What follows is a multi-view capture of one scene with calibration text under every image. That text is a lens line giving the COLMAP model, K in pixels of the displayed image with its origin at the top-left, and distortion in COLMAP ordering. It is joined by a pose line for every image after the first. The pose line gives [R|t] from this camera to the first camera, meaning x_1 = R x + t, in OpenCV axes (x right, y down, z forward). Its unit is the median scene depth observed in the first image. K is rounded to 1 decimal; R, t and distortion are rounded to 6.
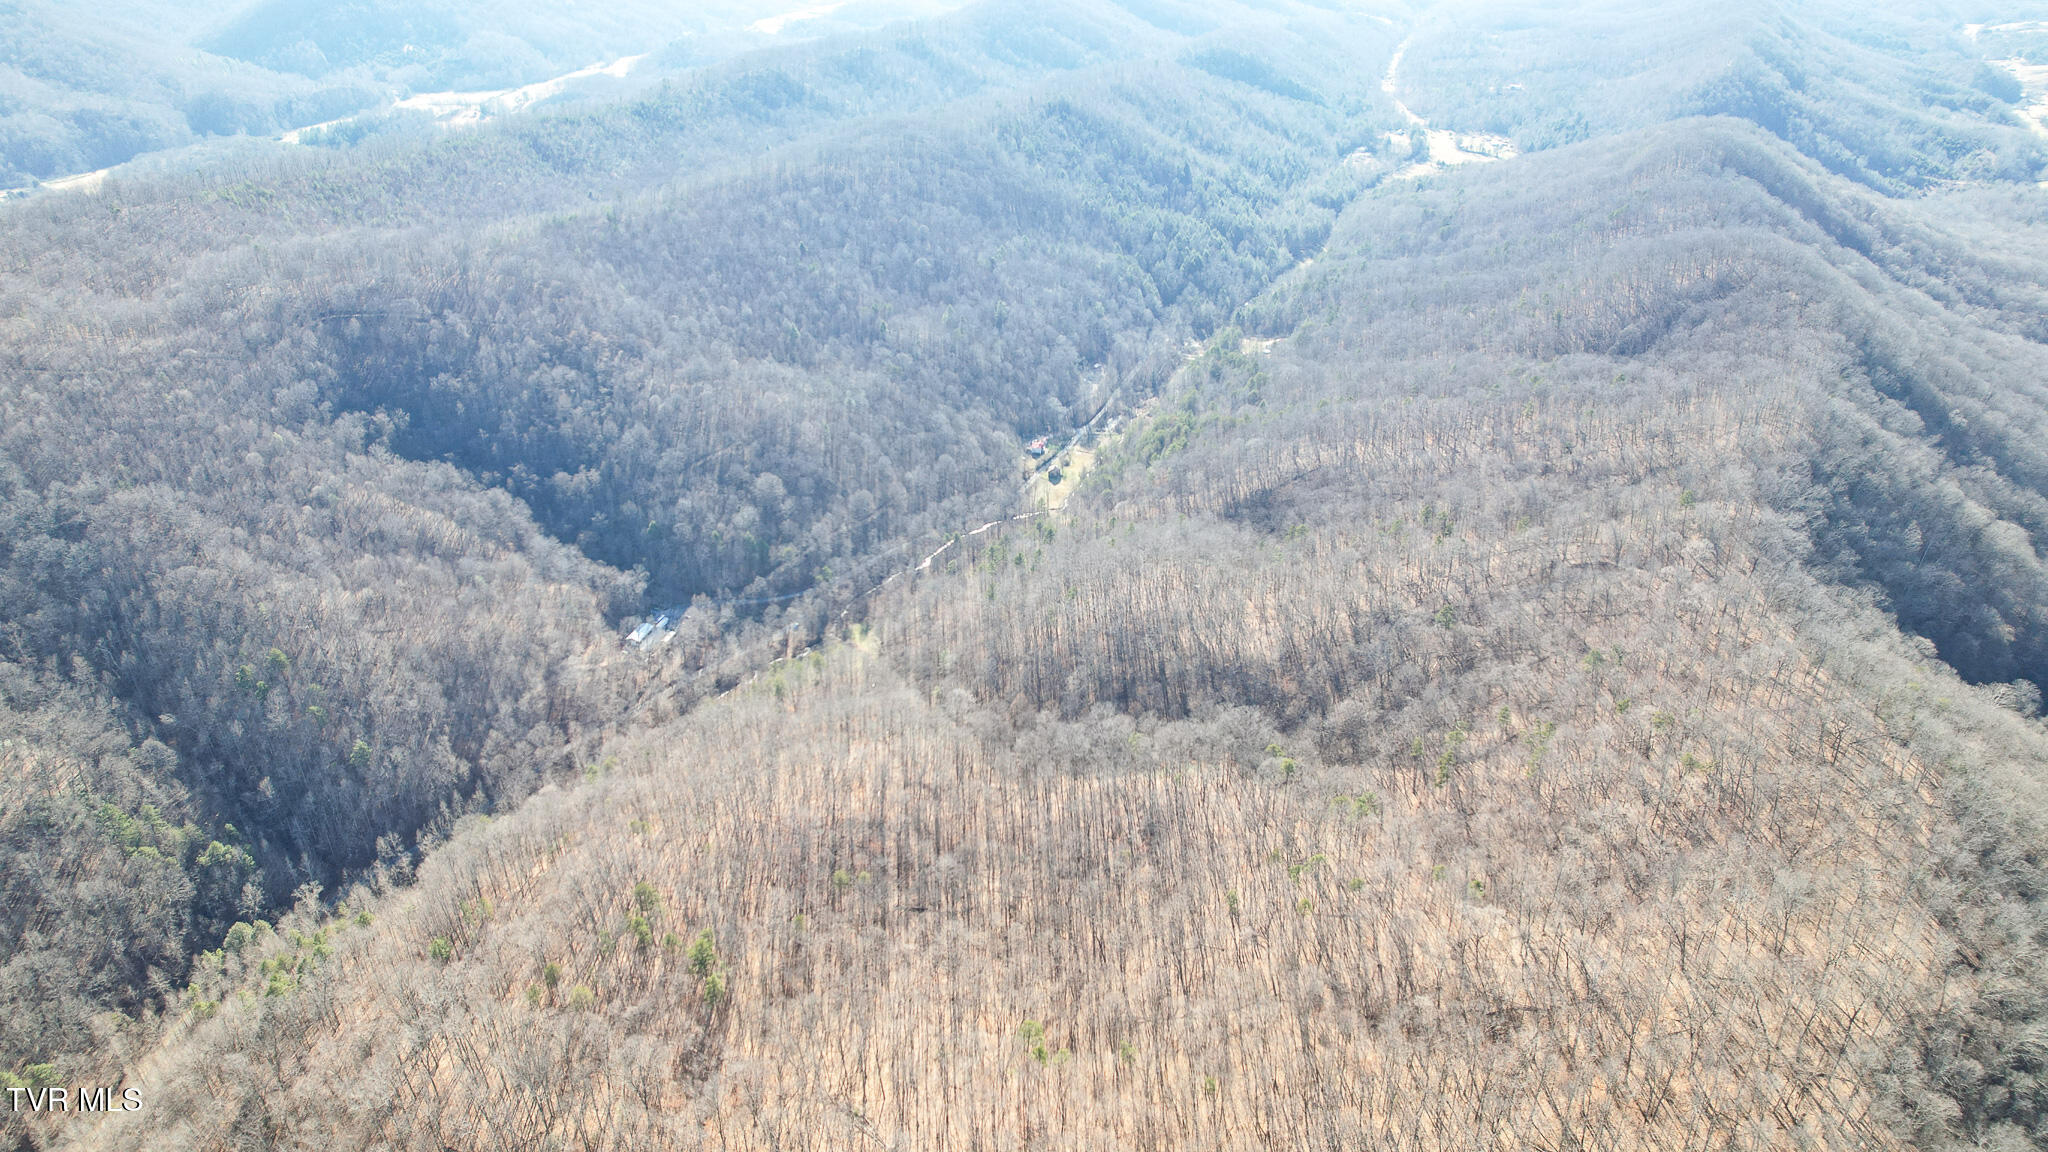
lens RADIAL K [[1276.8, 0, 1028.6], [0, 1276.8, 570.6], [0, 0, 1]] dist [-0.092552, 0.066763]
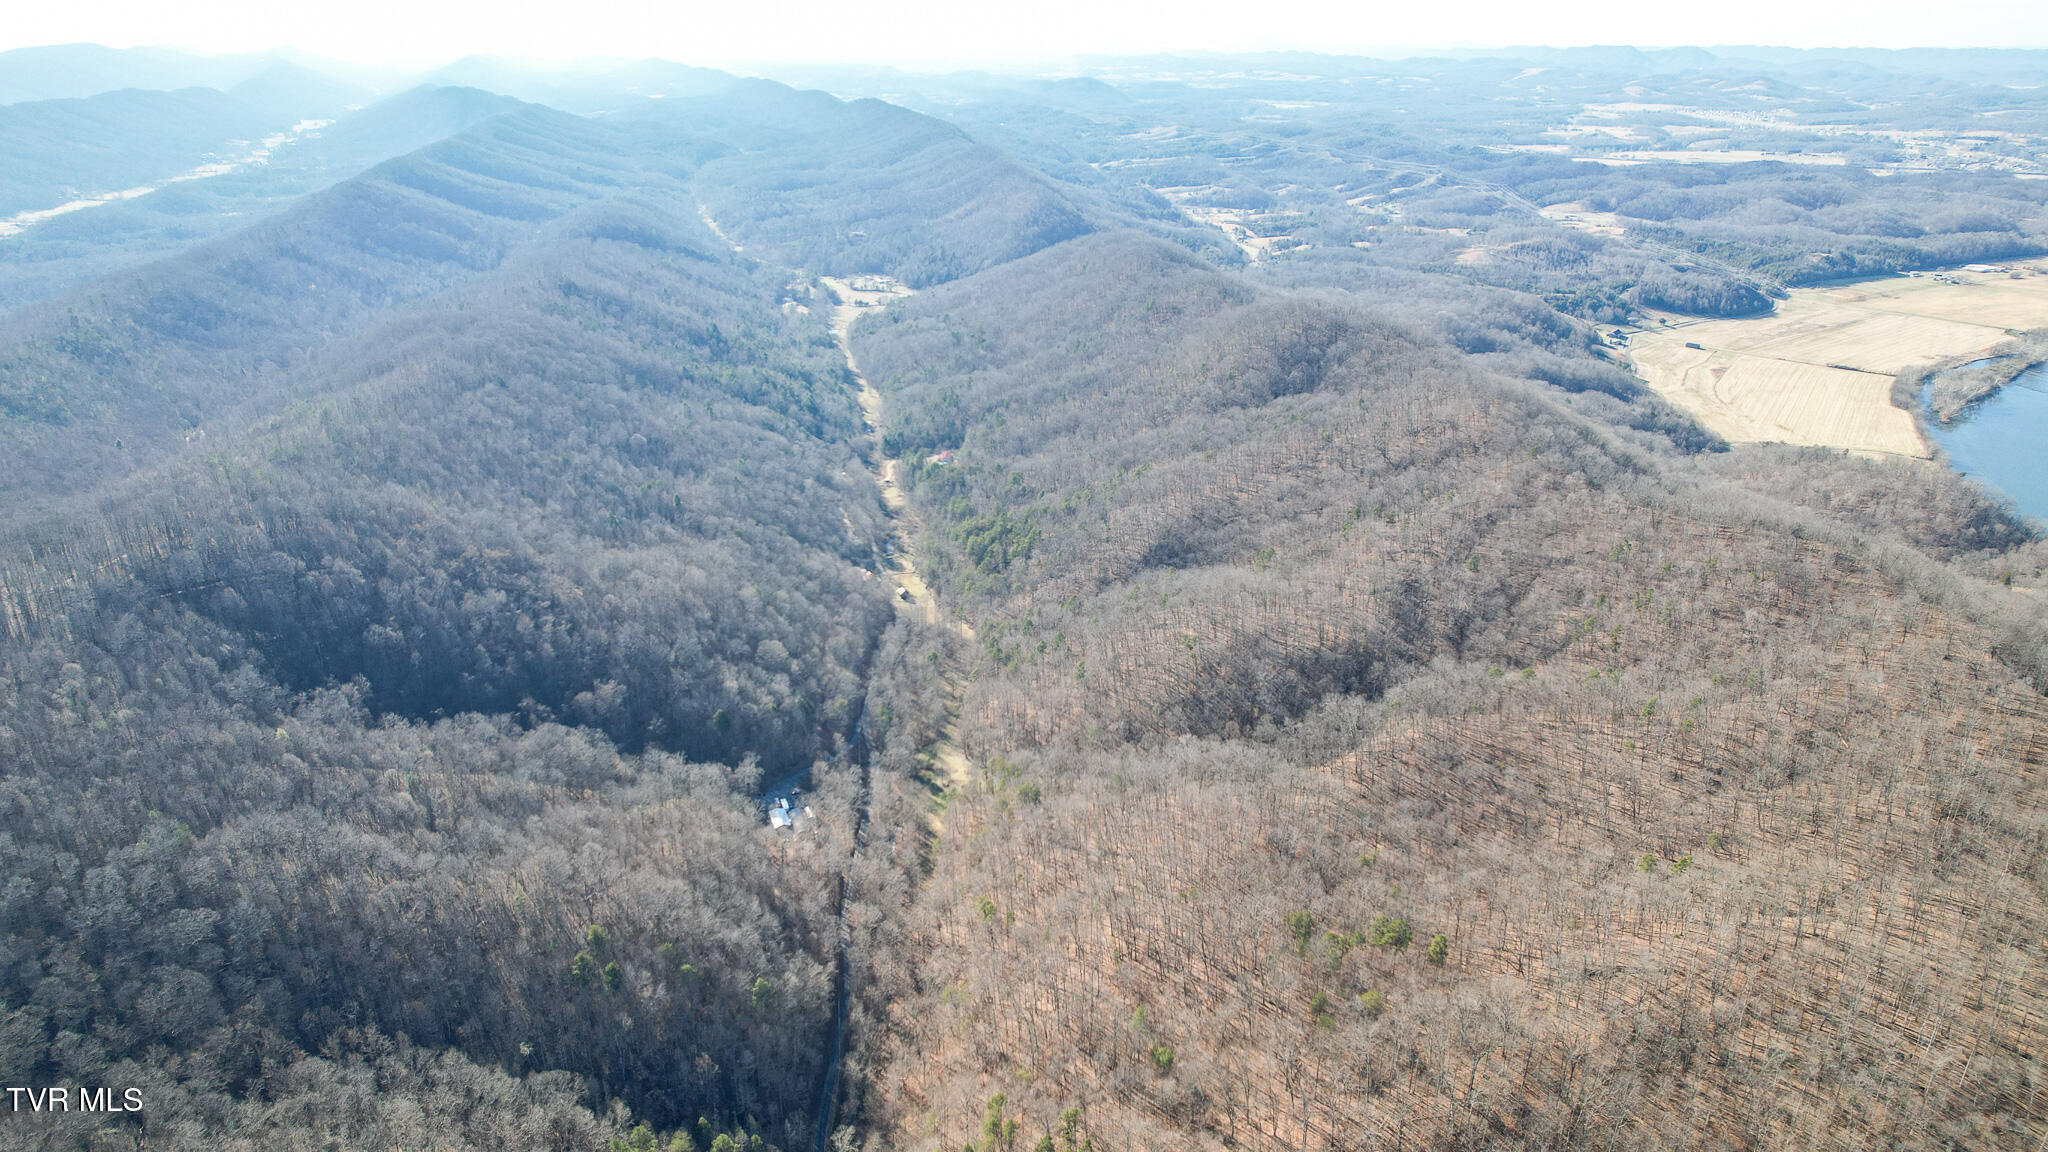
lens RADIAL K [[1276.8, 0, 1028.6], [0, 1276.8, 570.6], [0, 0, 1]] dist [-0.092552, 0.066763]
pose [[0.793052, -0.219476, 0.568243, -0.580398], [0.282911, 0.958833, -0.024501, -0.047142], [-0.539473, 0.180192, 0.822496, 0.065201]]
